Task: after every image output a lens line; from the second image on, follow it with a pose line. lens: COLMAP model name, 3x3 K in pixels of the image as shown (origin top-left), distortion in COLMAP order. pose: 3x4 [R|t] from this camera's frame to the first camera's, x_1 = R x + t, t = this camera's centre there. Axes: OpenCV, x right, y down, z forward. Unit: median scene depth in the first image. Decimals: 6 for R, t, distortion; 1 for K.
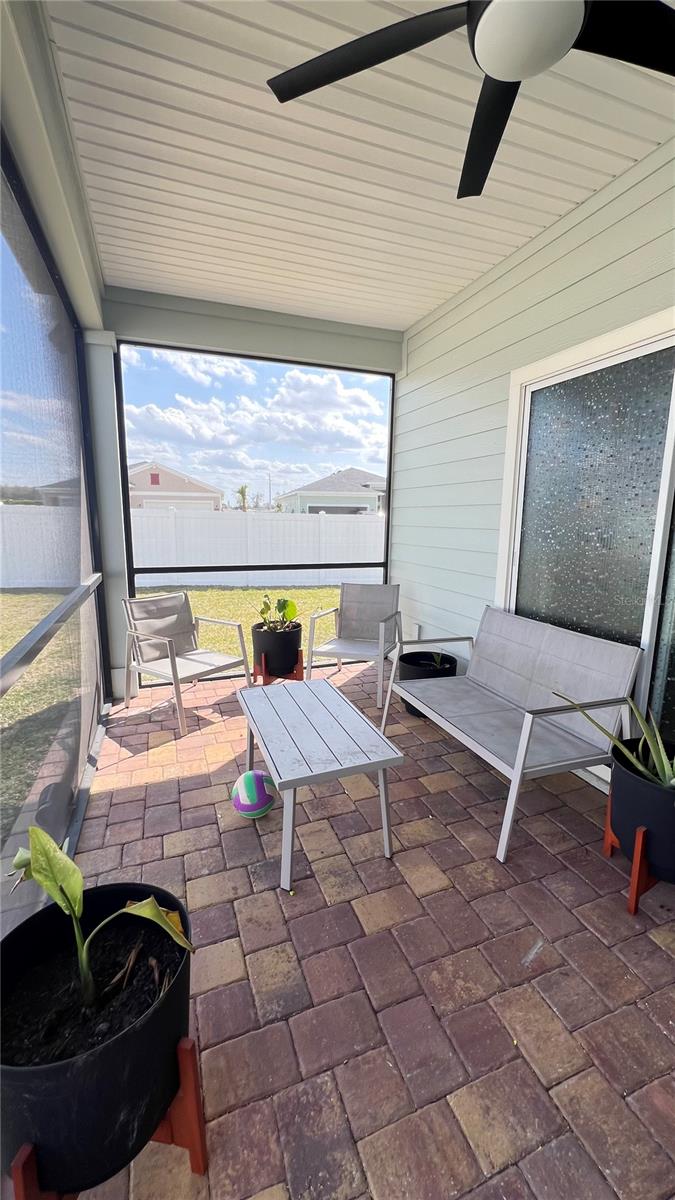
lens RADIAL K [[496.2, 0, 340.9], [0, 496.2, 603.4], [0, 0, 1]] dist [-0.008471, 0.001767]
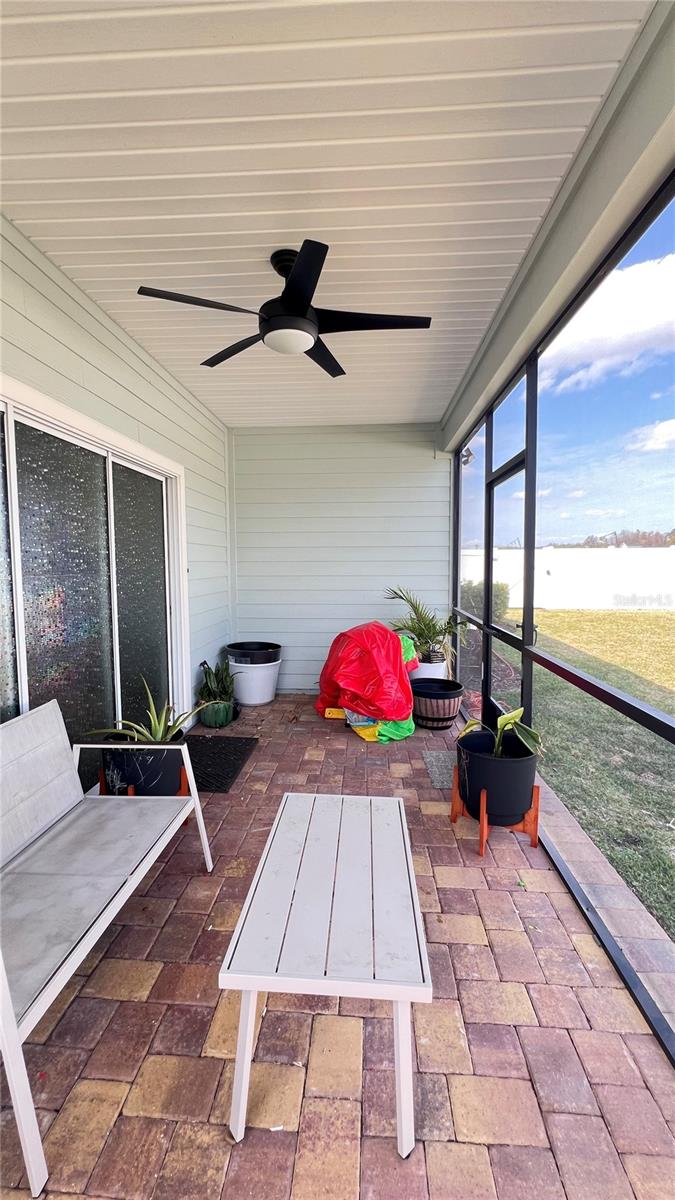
lens RADIAL K [[496.2, 0, 337.0], [0, 496.2, 599.4], [0, 0, 1]] dist [-0.008471, 0.001767]
pose [[-0.915603, -0.031656, 0.400836, -0.226322], [0.070417, 0.968865, 0.237364, -0.200604], [-0.395870, 0.245557, -0.884867, 1.009952]]
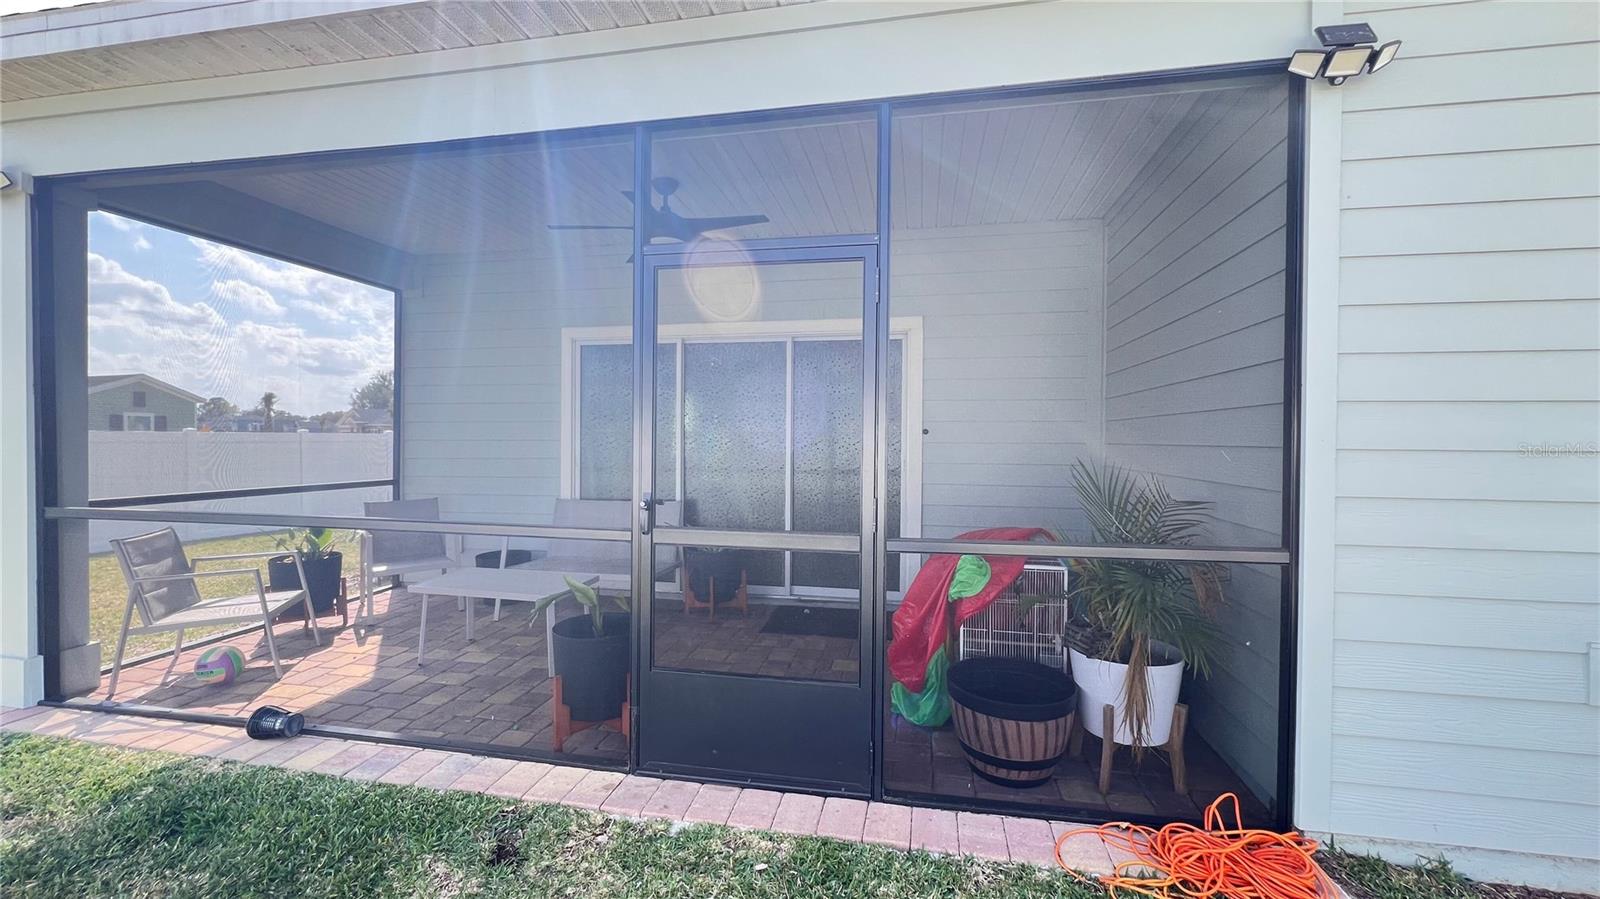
lens RADIAL K [[661.6, 0, 808.9], [0, 661.6, 444.3], [0, 0, 1]] dist [-0.008471, 0.001767]
pose [[0.504808, -0.012784, 0.863137, -0.751180], [0.153927, 0.985199, -0.075433, 0.084069], [-0.849397, 0.170939, 0.499304, -0.381773]]
